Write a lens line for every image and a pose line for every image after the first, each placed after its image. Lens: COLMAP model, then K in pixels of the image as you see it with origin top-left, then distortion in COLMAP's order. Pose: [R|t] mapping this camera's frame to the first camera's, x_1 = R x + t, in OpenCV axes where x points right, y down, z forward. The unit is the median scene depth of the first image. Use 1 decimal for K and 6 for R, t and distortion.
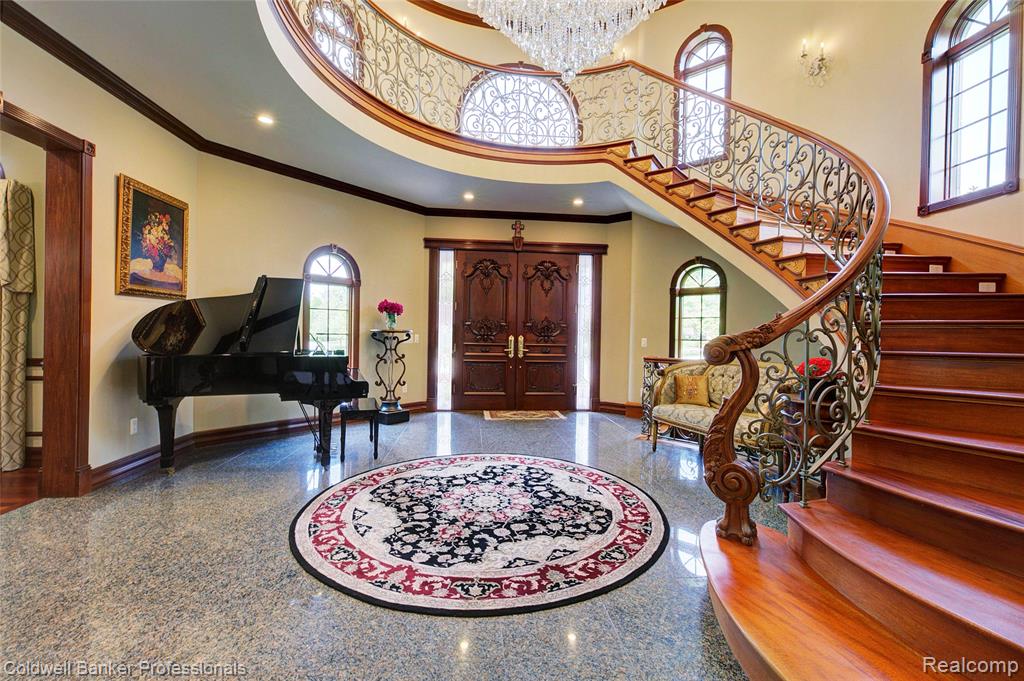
lens RADIAL K [[424.4, 0, 512.0], [0, 424.4, 340.5], [0, 0, 1]] dist [0.000170, -0.000004]
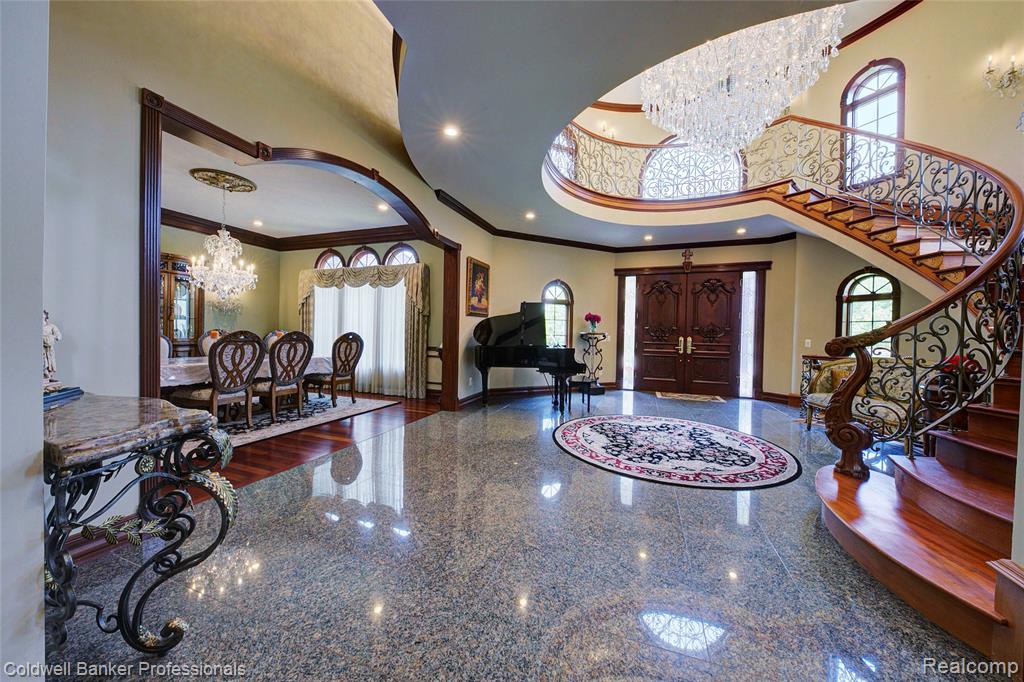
lens RADIAL K [[352.5, 0, 514.5], [0, 352.5, 338.9], [0, 0, 1]] dist [0.016068, -0.006316]
pose [[0.901200, 0.007024, -0.433346, 0.010601], [-0.009288, 0.999952, -0.003108, 0.004577], [0.433304, 0.006826, 0.901222, -0.316179]]
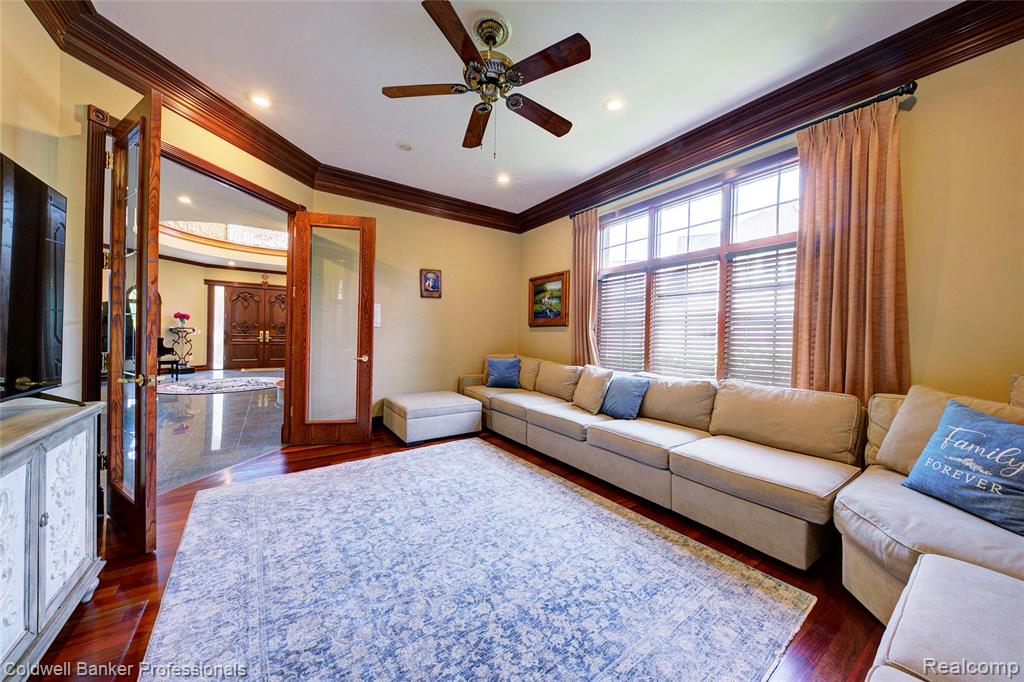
lens RADIAL K [[352.5, 0, 514.5], [0, 352.5, 338.9], [0, 0, 1]] dist [0.016068, -0.006316]
pose [[0.877228, -0.003767, 0.480059, 0.348473], [0.000533, 0.999976, 0.006873, 0.023634], [-0.480074, -0.005774, 0.877209, -1.502105]]
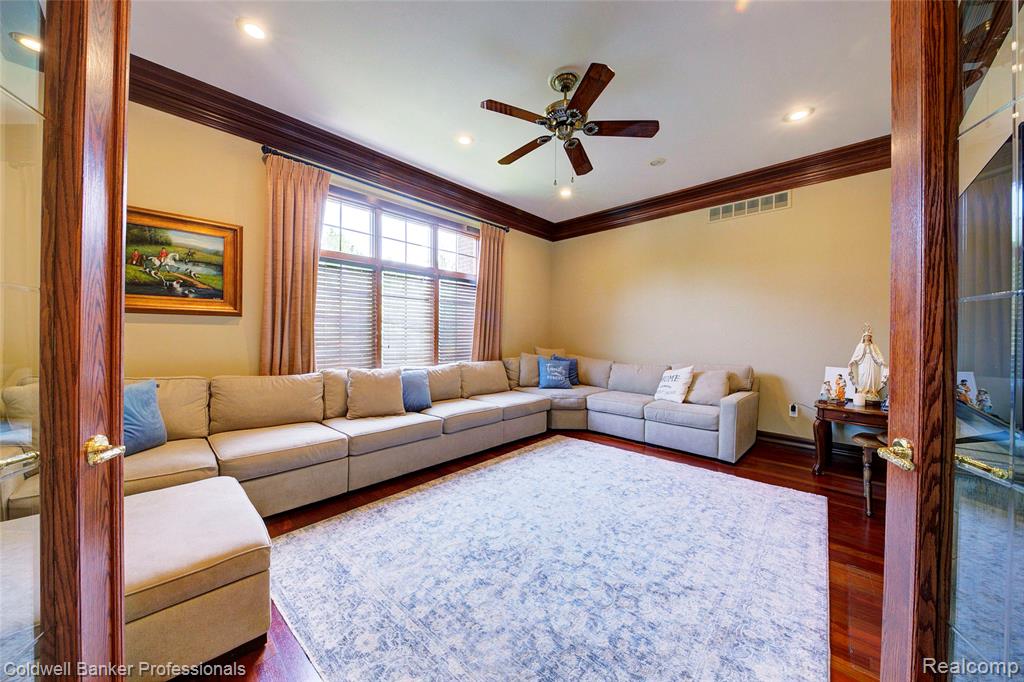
lens RADIAL K [[352.5, 0, 514.5], [0, 352.5, 338.9], [0, 0, 1]] dist [0.016068, -0.006316]
pose [[-0.655257, -0.022253, 0.755078, -0.797956], [-0.008521, 0.999720, 0.022069, -0.022901], [-0.755358, 0.008027, -0.655263, 3.947980]]
